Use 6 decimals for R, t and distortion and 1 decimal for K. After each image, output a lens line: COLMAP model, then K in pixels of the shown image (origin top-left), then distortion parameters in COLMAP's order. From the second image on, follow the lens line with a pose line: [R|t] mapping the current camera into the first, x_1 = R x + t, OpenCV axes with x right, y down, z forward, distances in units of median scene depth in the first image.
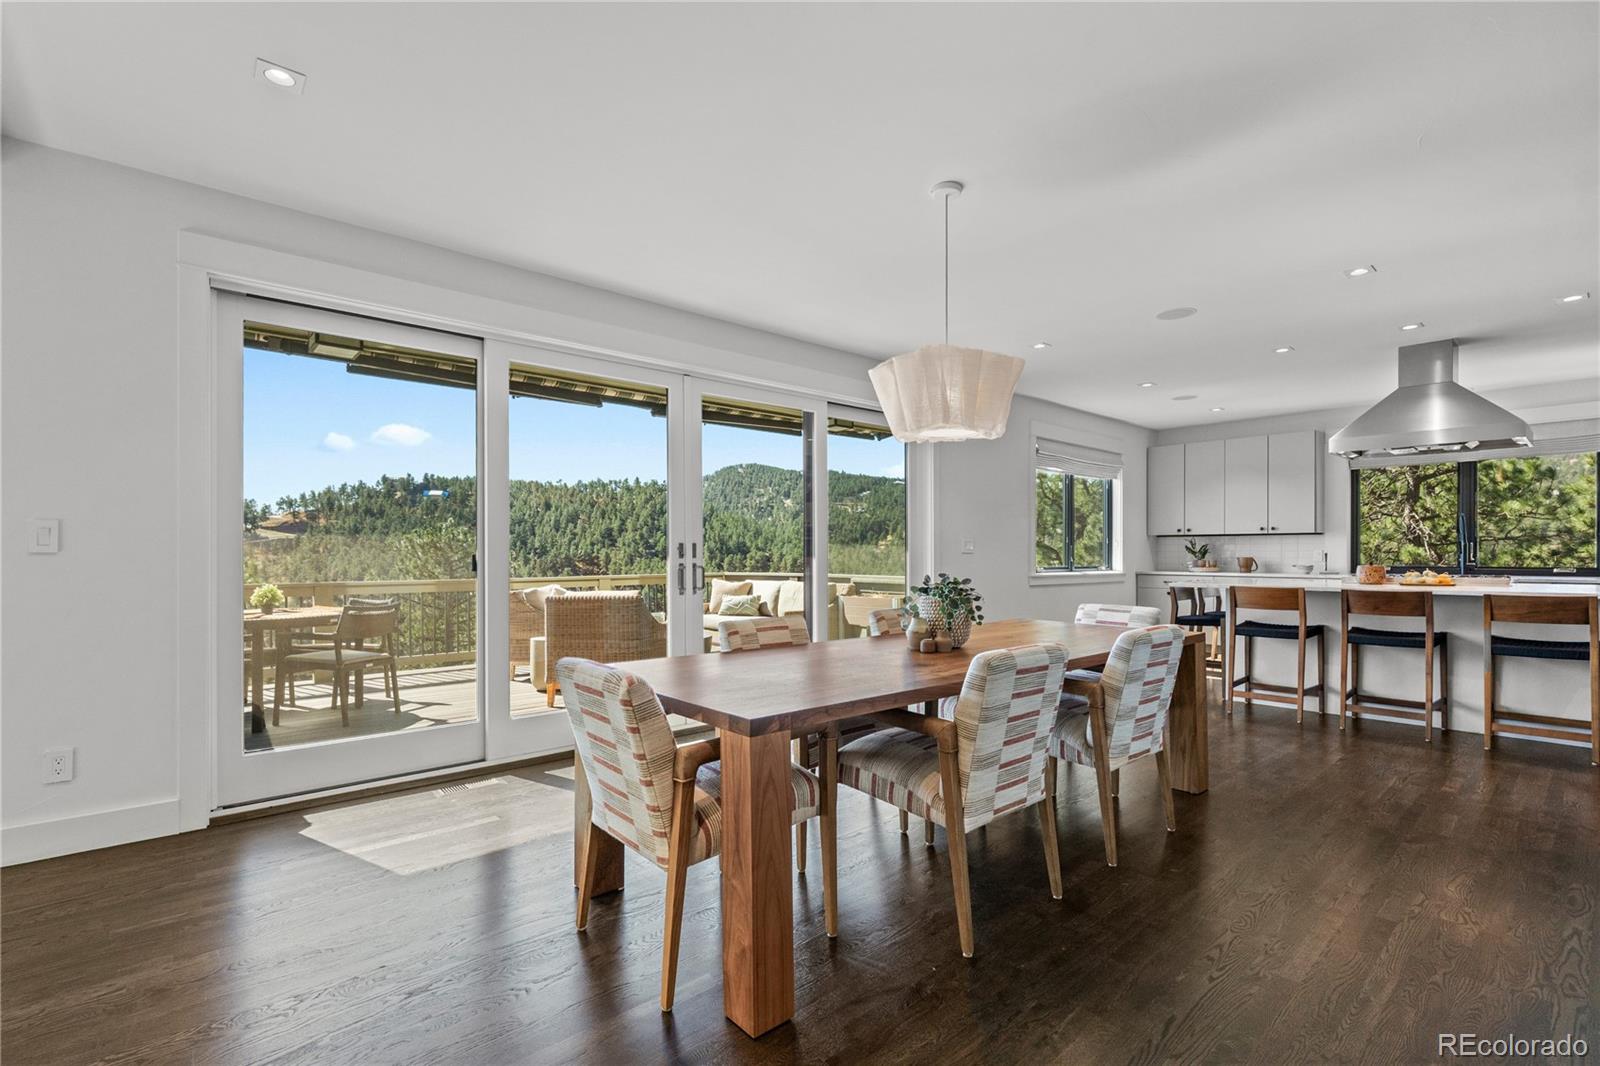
lens RADIAL K [[730.1, 0, 805.7], [0, 730.1, 547.5], [0, 0, 1]] dist [0.003214, 0.000024]
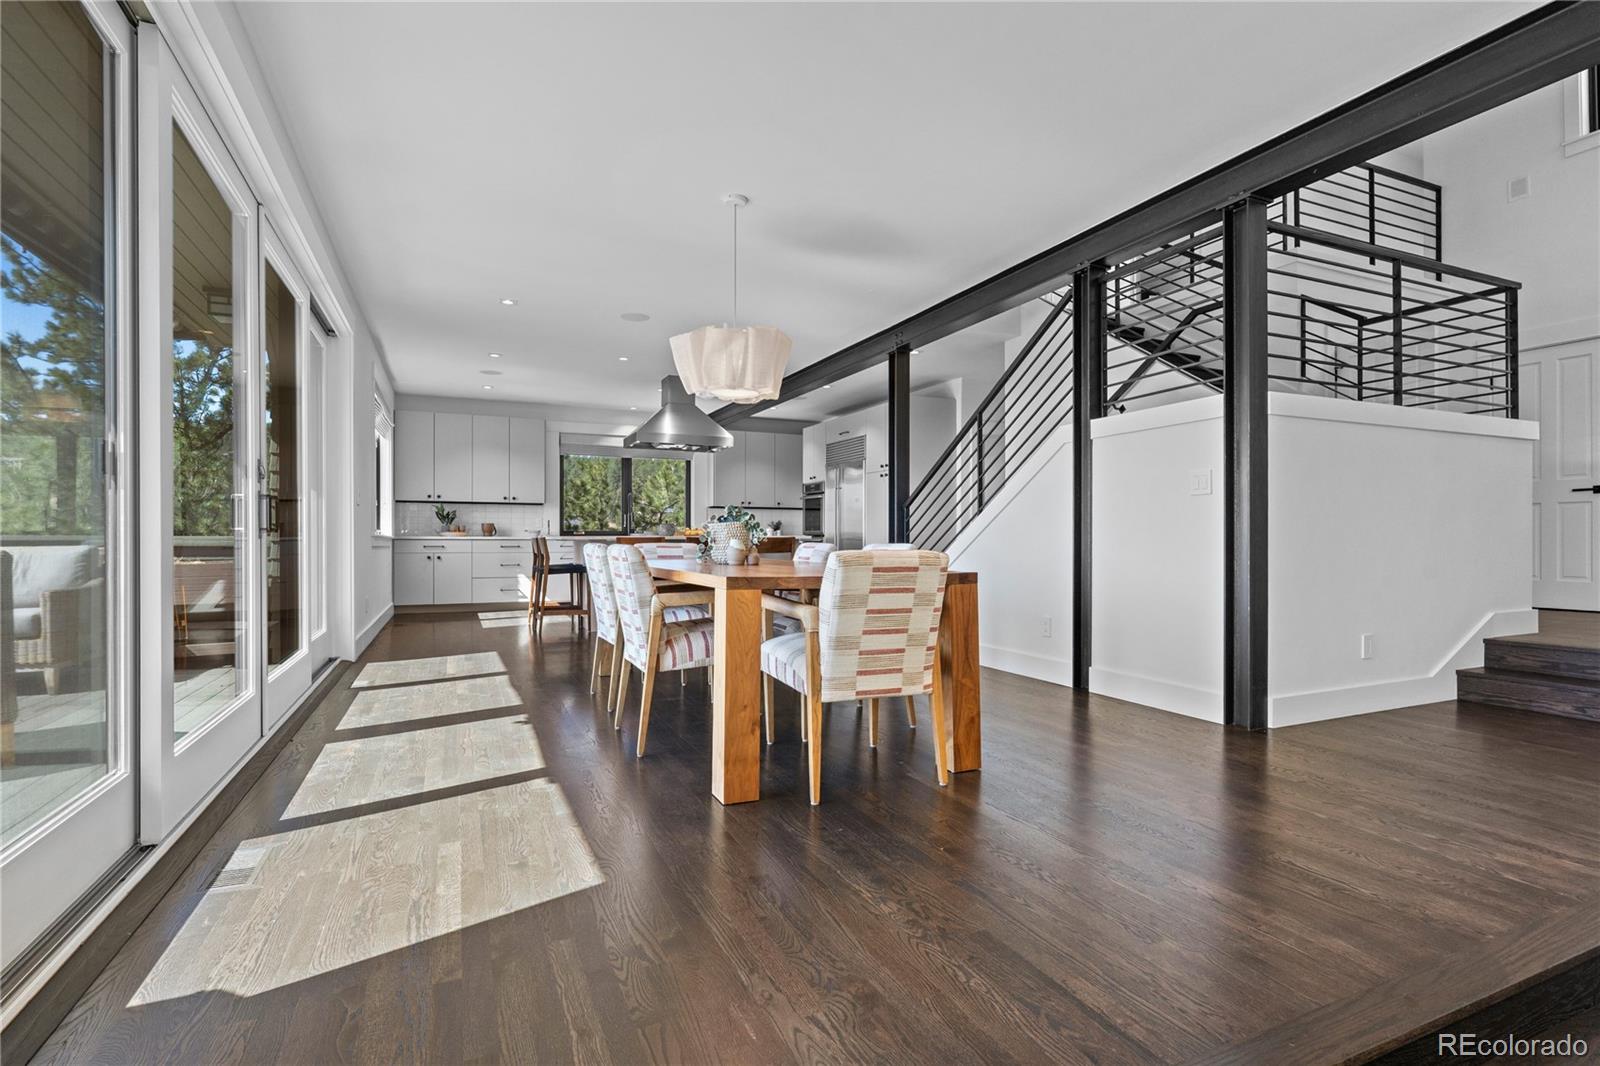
lens RADIAL K [[772.2, 0, 807.5], [0, 772.2, 539.1], [0, 0, 1]] dist [0.000919, -0.000064]
pose [[0.328401, -0.000304, 0.944538, -0.356071], [-0.010951, 0.999932, 0.004130, 0.028052], [-0.944475, -0.011700, 0.328375, 0.162322]]
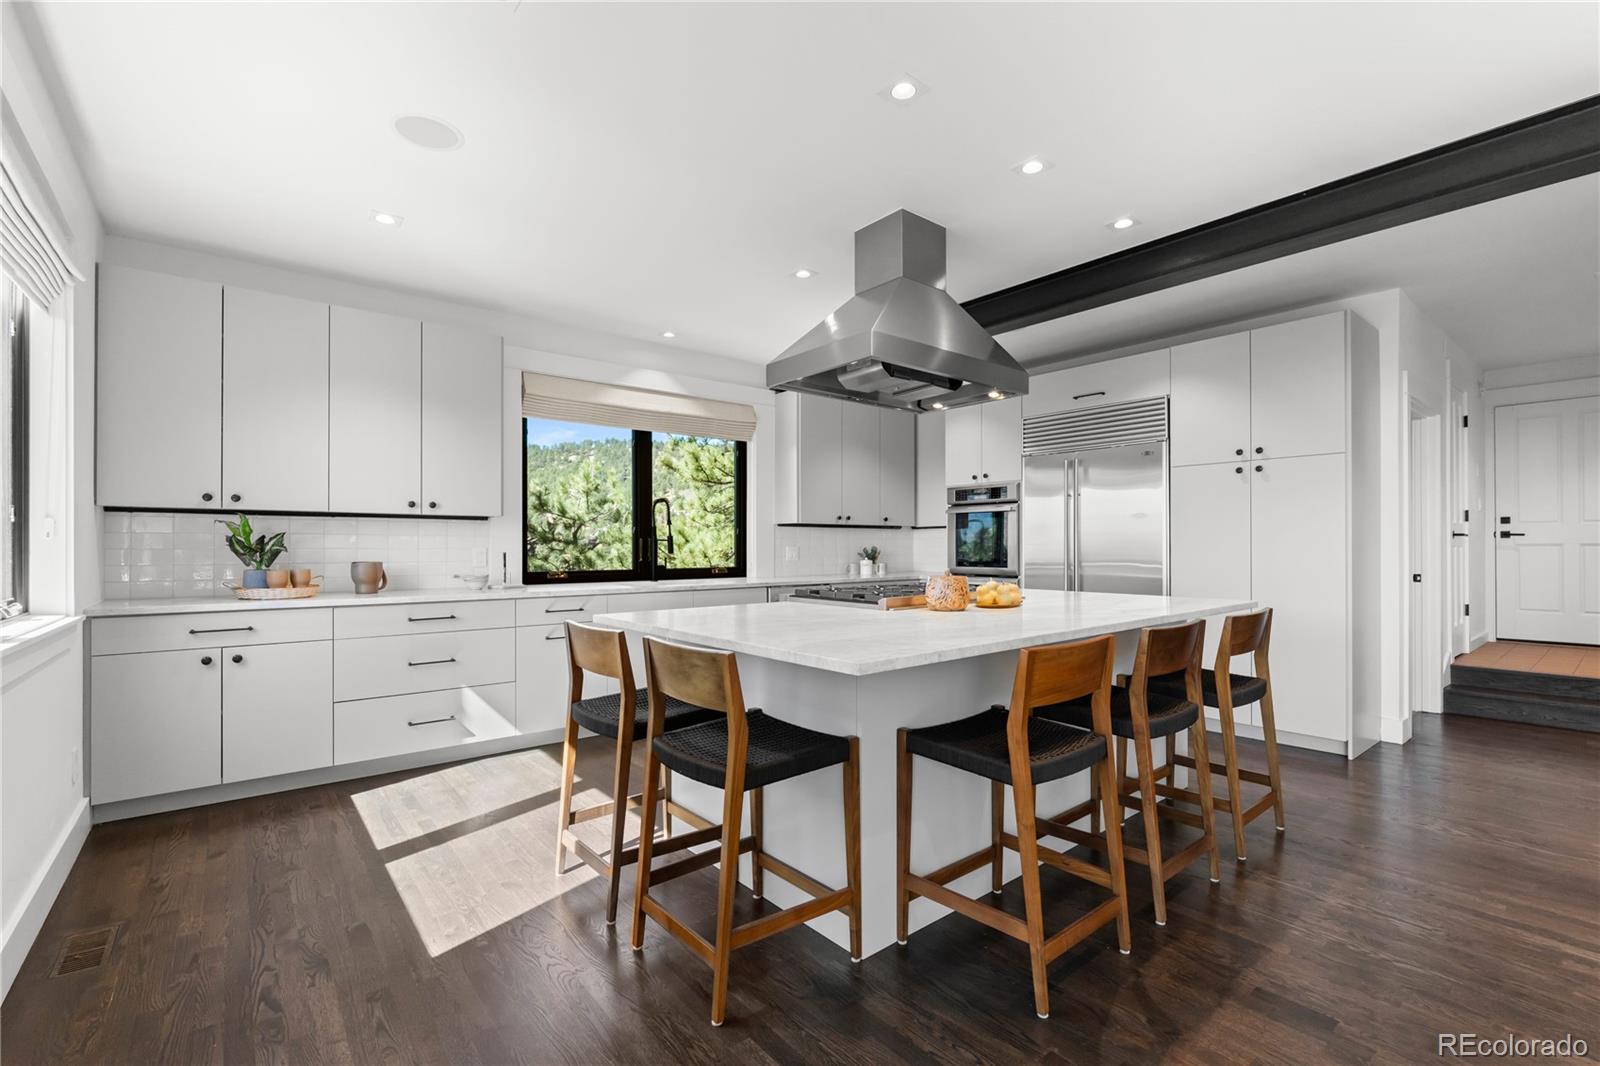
lens RADIAL K [[692.0, 0, 791.5], [0, 692.0, 544.1], [0, 0, 1]] dist [-0.004865, -0.000422]
pose [[0.077253, 0.000336, 0.997011, 0.183595], [-0.010405, 0.999946, 0.000469, -0.001764], [-0.996957, -0.010410, 0.077253, 0.714652]]
